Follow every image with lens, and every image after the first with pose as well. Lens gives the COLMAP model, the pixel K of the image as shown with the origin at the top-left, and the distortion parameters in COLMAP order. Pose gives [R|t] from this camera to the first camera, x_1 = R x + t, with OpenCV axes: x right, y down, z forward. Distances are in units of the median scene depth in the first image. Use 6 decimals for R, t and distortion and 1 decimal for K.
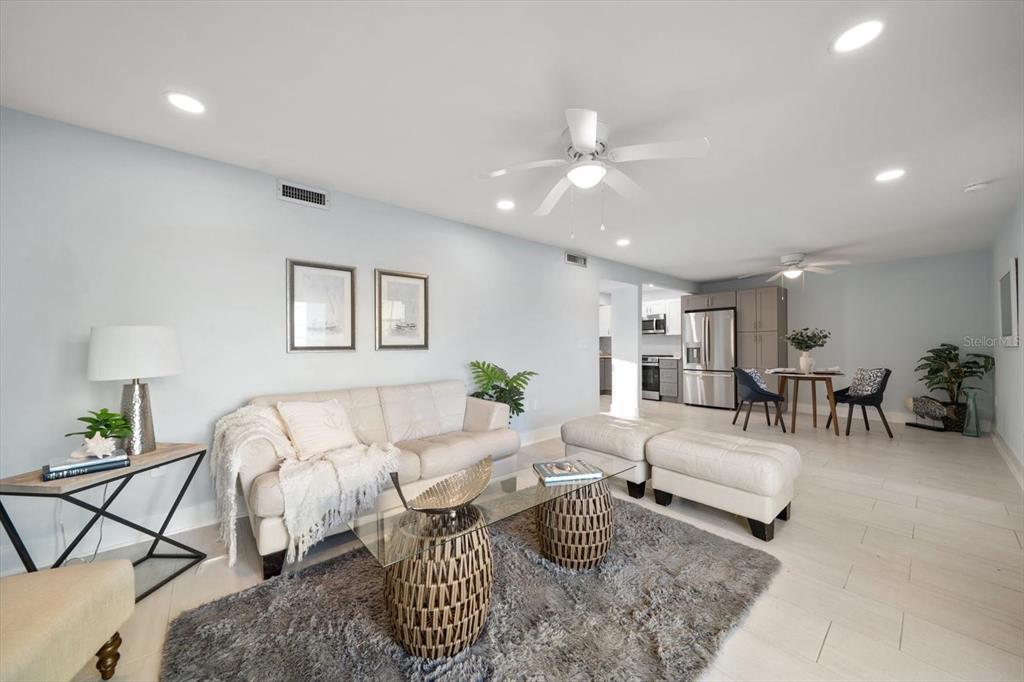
lens RADIAL K [[357.4, 0, 512.0], [0, 357.4, 341.0], [0, 0, 1]] dist [-0.000634, -0.000016]
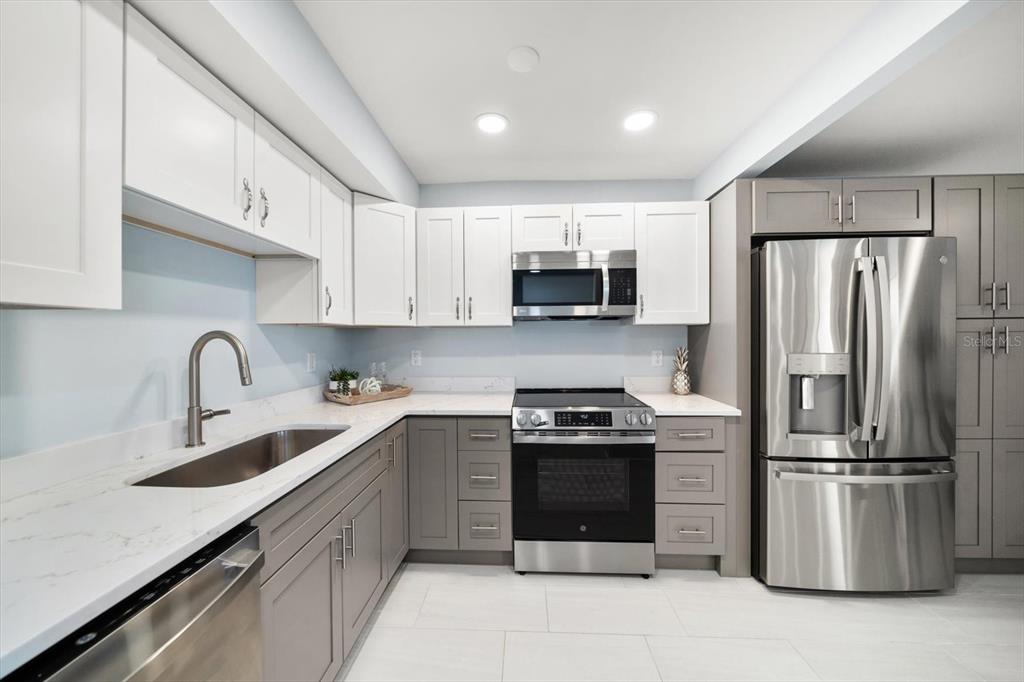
lens RADIAL K [[354.0, 0, 510.6], [0, 354.0, 337.0], [0, 0, 1]] dist [-0.000837, -0.000044]
pose [[0.675170, -0.006622, 0.737633, 0.166400], [-0.005711, 0.999883, 0.014204, -0.010680], [-0.737640, -0.013803, 0.675053, 0.977429]]
